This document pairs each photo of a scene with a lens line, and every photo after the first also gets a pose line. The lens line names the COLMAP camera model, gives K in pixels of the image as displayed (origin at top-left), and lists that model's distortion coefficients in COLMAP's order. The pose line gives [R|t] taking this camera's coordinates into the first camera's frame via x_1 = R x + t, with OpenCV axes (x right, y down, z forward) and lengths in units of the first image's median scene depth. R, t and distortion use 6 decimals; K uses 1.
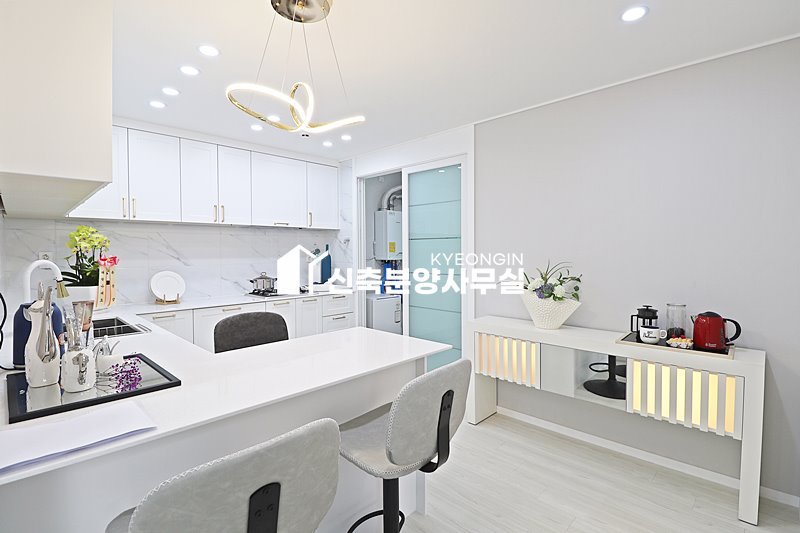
lens RADIAL K [[369.5, 0, 399.5], [0, 369.5, 259.7], [0, 0, 1]] dist [-0.001884, -0.013674]
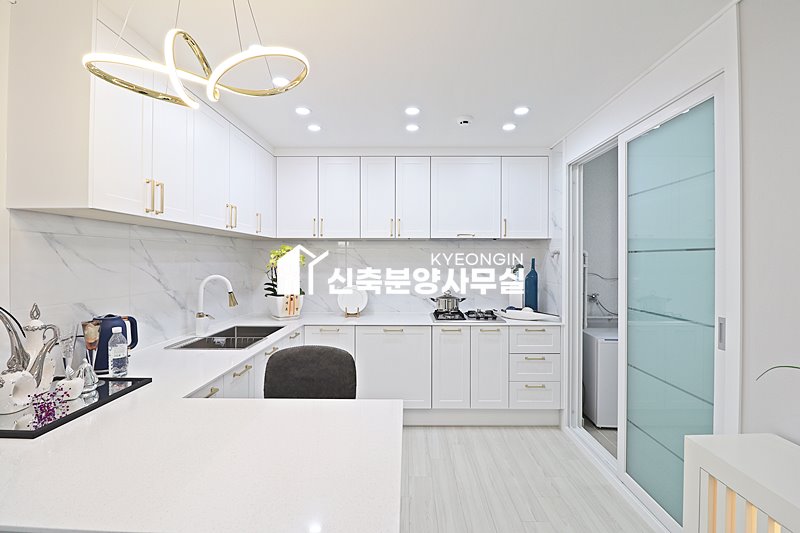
lens RADIAL K [[369.5, 0, 399.5], [0, 369.5, 259.7], [0, 0, 1]] dist [-0.001884, -0.013674]
pose [[0.700304, 0.003547, -0.713836, 0.175858], [-0.021209, 0.999650, -0.015840, -0.022942], [0.713529, 0.026232, 0.700134, 0.296239]]
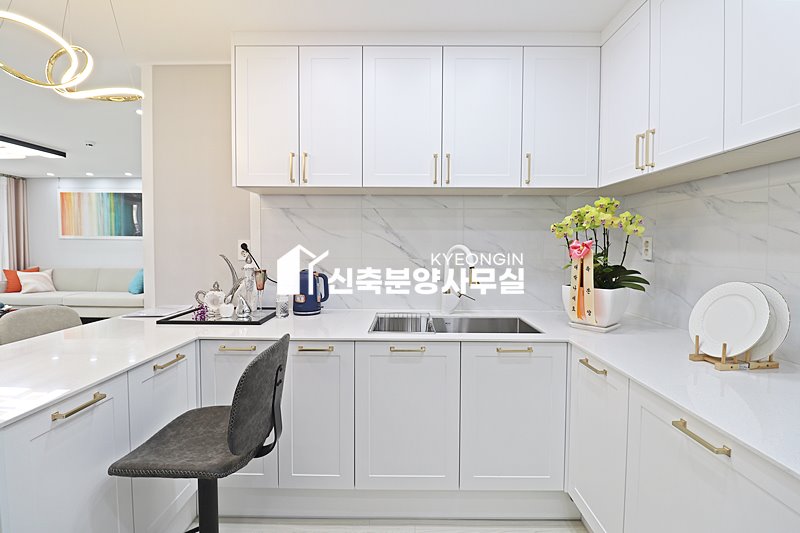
lens RADIAL K [[369.5, 0, 399.5], [0, 369.5, 259.7], [0, 0, 1]] dist [-0.001884, -0.013674]
pose [[-0.710574, 0.028278, -0.703054, -0.092385], [-0.020934, 0.997900, 0.061295, -0.008206], [0.703311, 0.058272, -0.708490, 0.854613]]
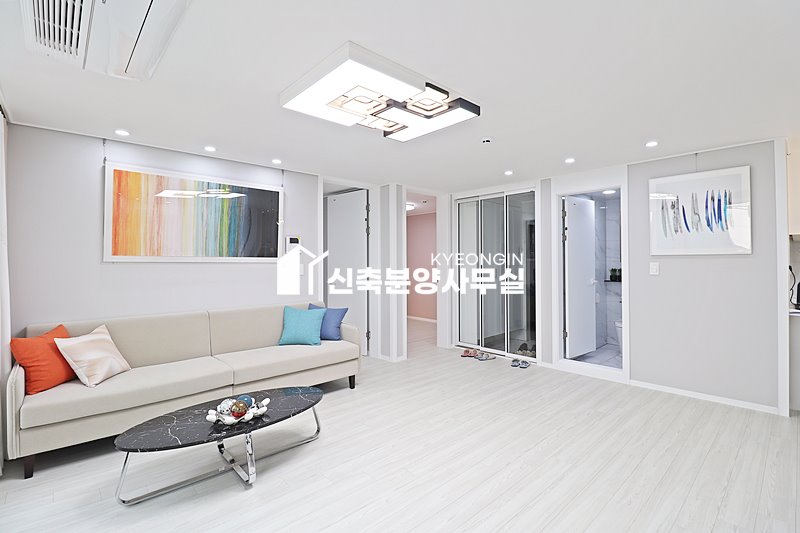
lens RADIAL K [[369.5, 0, 399.5], [0, 369.5, 259.7], [0, 0, 1]] dist [-0.001884, -0.013674]
pose [[-0.037685, -0.001069, -0.999289, 0.606862], [-0.019270, 0.999814, -0.000343, 0.011935], [0.999104, 0.019244, -0.037699, -0.678322]]
